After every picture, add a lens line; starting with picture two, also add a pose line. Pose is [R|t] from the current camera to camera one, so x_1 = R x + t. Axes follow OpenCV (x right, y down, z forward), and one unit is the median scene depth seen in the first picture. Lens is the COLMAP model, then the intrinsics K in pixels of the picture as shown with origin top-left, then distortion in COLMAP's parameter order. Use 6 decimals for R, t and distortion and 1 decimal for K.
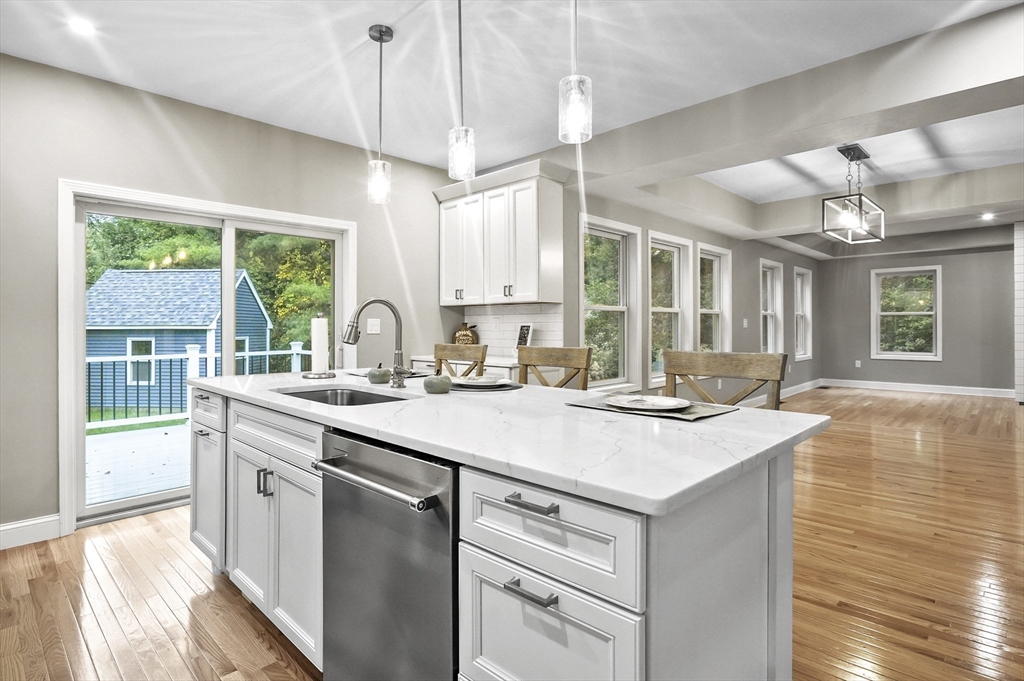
lens RADIAL K [[528.2, 0, 511.1], [0, 528.2, 322.9], [0, 0, 1]] dist [-0.017409, 0.007166]
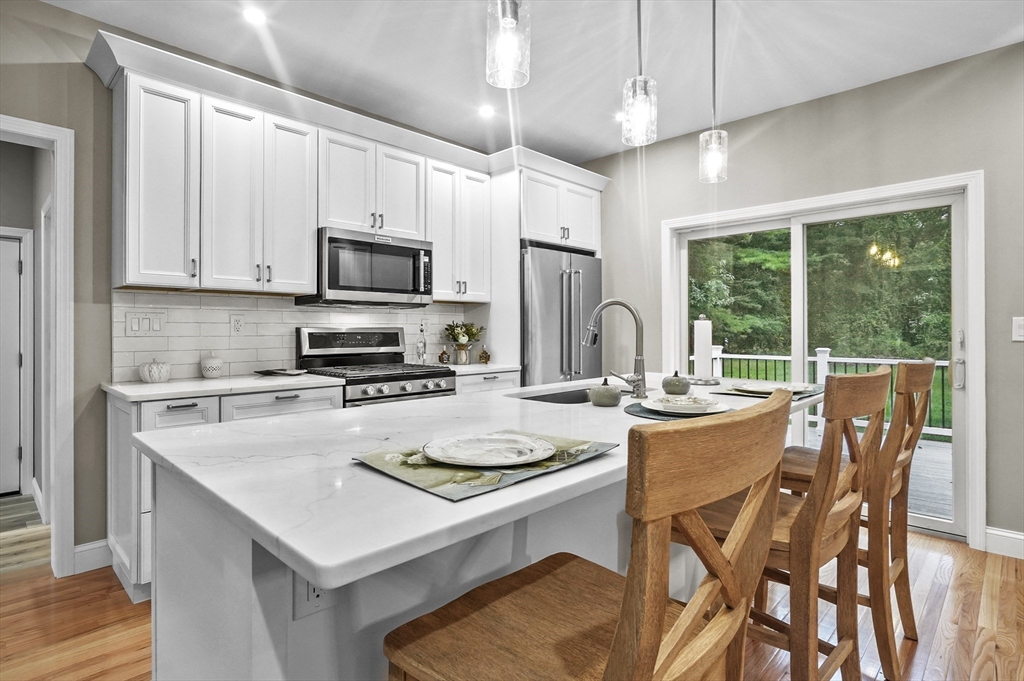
lens RADIAL K [[528.2, 0, 509.7], [0, 528.2, 330.5], [0, 0, 1]] dist [-0.017409, 0.007166]
pose [[-0.005290, 0.001620, -0.999985, 0.192312], [0.001714, 0.999997, 0.001611, 0.003705], [0.999985, -0.001706, -0.005293, 0.221679]]
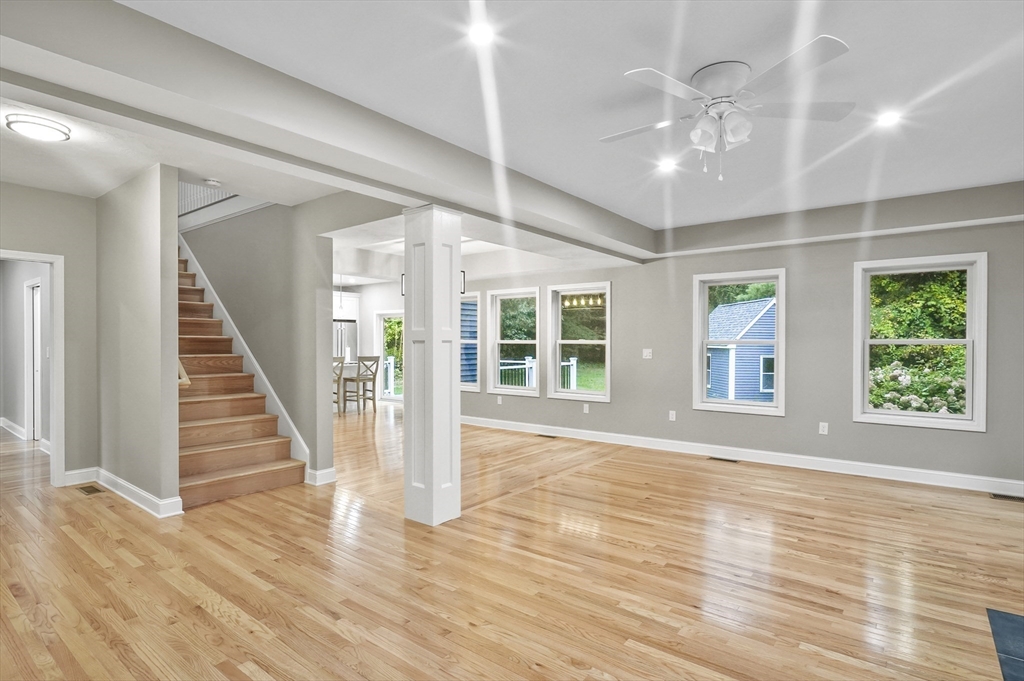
lens RADIAL K [[528.2, 0, 514.0], [0, 528.2, 342.6], [0, 0, 1]] dist [-0.017409, 0.007166]
pose [[0.104292, 0.005276, -0.994533, 1.214421], [-0.001486, 0.999986, 0.005149, -0.020625], [0.994546, 0.000941, 0.104299, 0.613312]]
